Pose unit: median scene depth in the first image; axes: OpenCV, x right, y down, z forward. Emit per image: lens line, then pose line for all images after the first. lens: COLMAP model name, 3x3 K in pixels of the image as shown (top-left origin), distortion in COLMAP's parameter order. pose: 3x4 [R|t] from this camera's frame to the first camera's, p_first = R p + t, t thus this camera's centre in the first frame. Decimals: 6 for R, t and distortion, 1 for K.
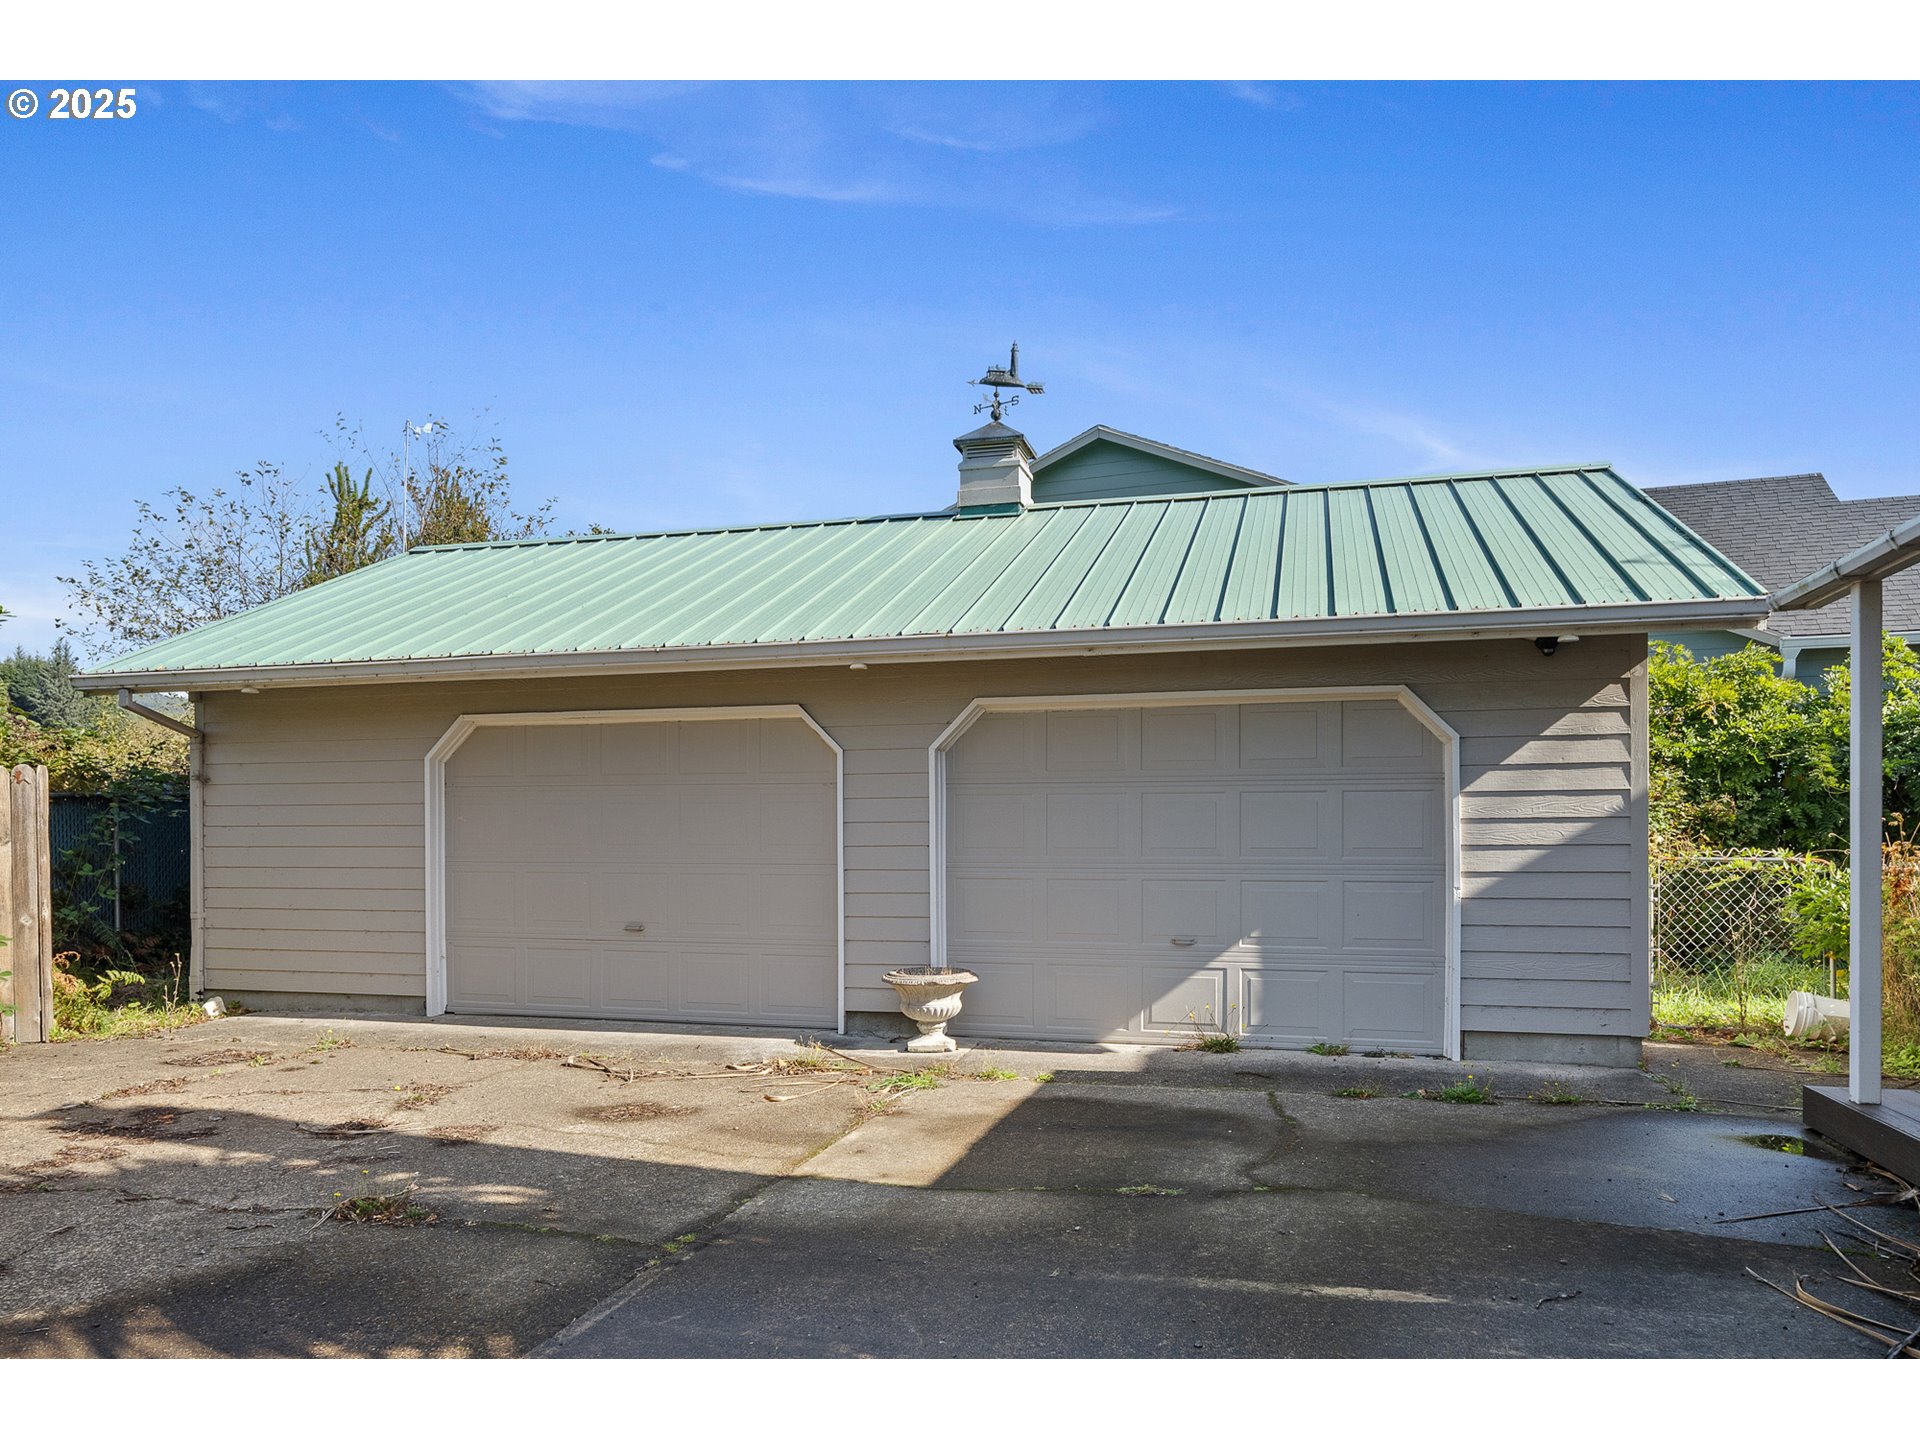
lens RADIAL K [[1455.2, 0, 888.6], [0, 1455.2, 734.3], [0, 0, 1]] dist [0.004506, 0.004278]
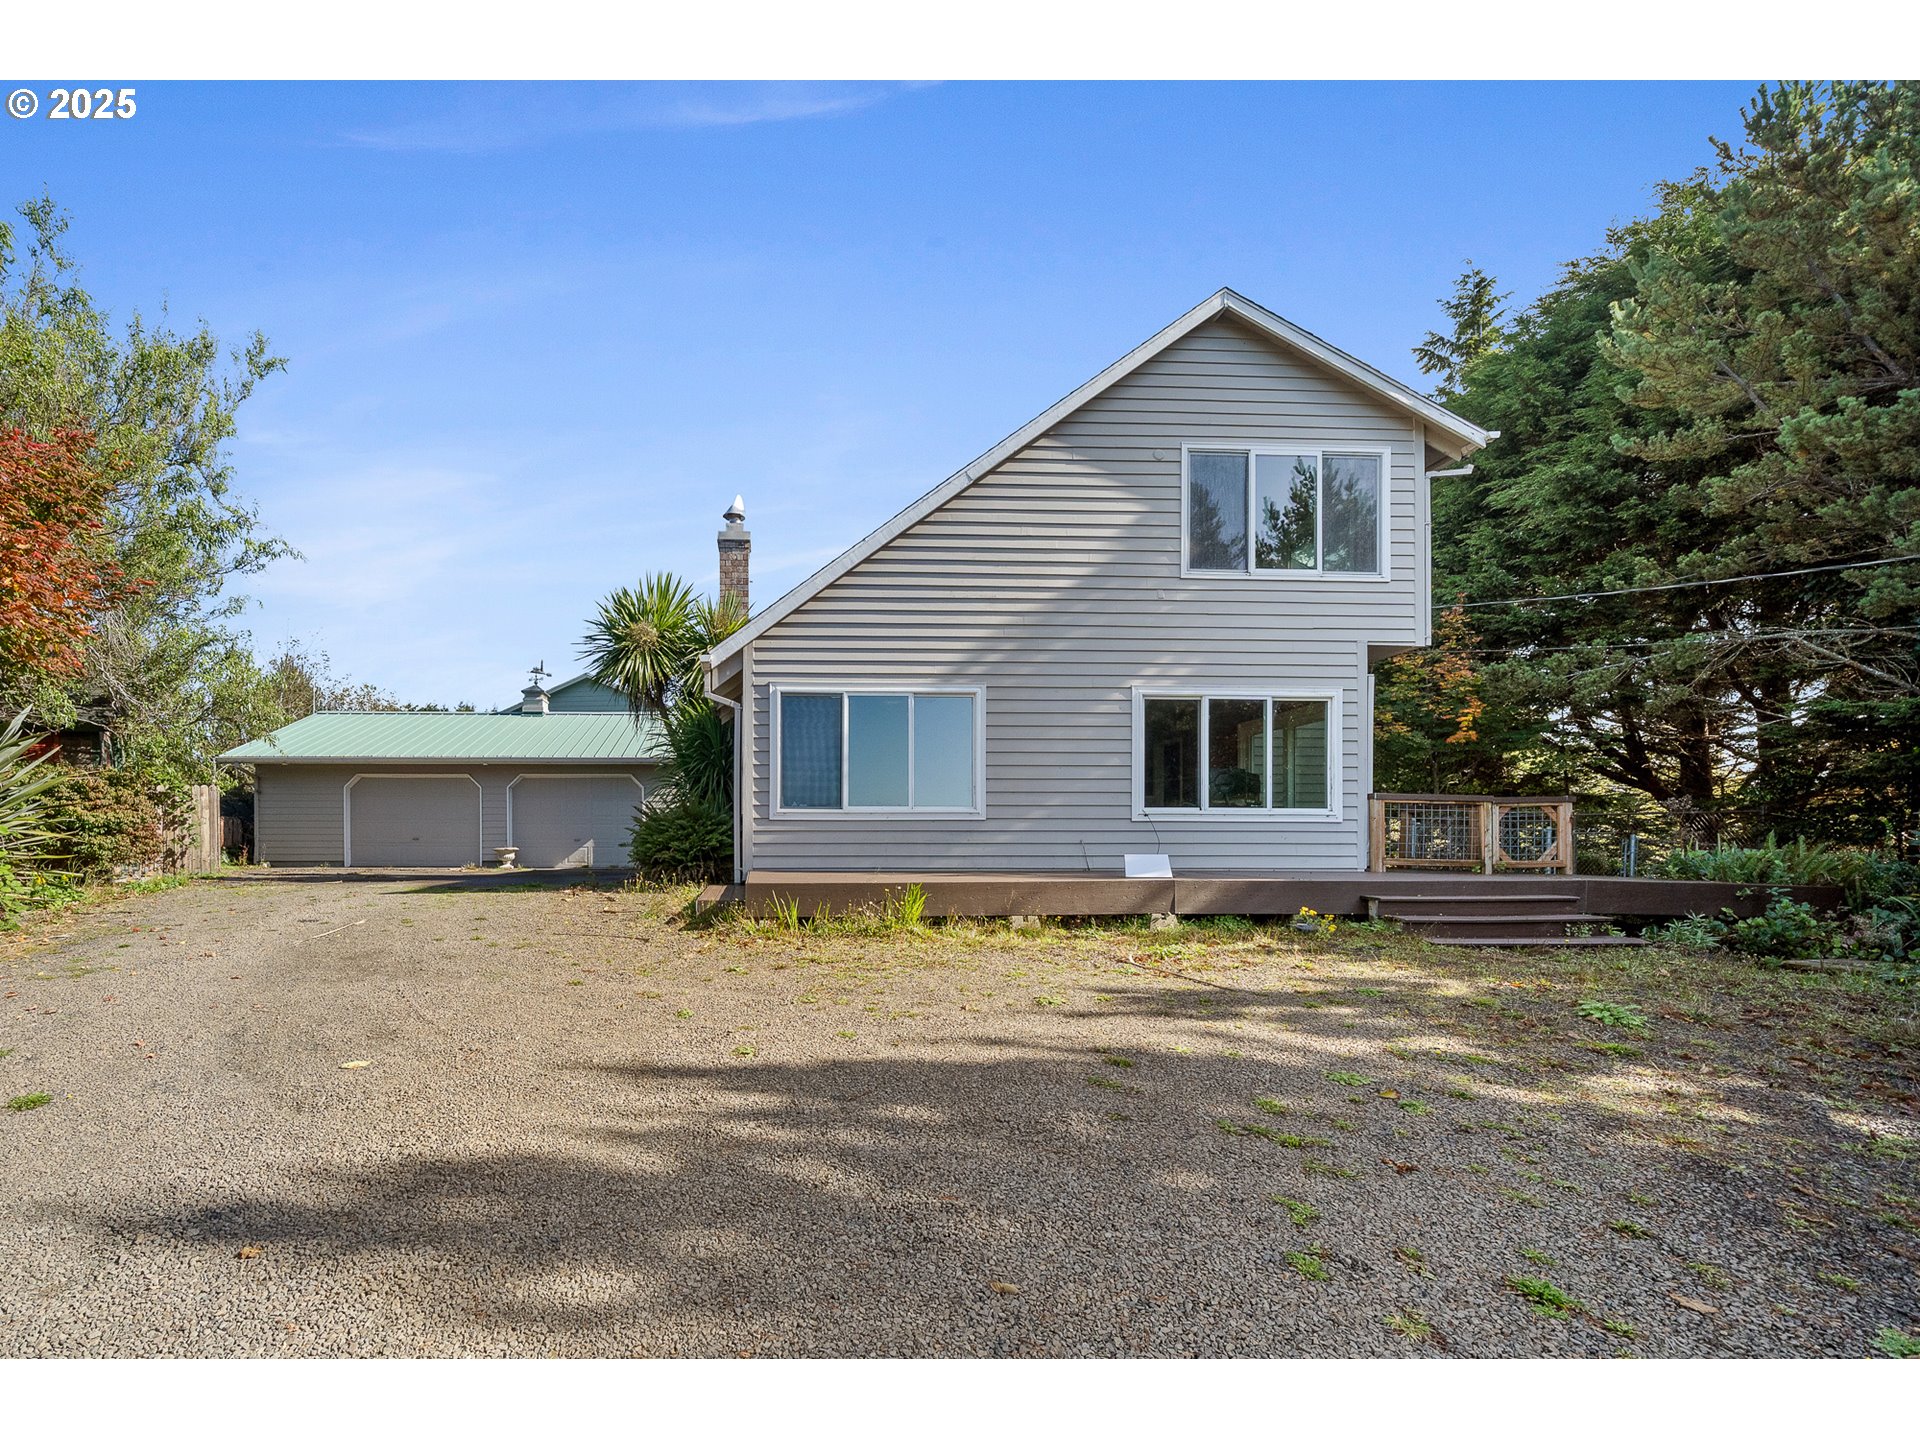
lens RADIAL K [[1455.2, 0, 888.6], [0, 1455.2, 734.3], [0, 0, 1]] dist [0.004506, 0.004278]
pose [[0.955670, 0.048715, 0.290383, -0.106306], [-0.020976, 0.994977, -0.097884, 0.178462], [-0.293693, 0.087453, 0.951891, -2.271134]]
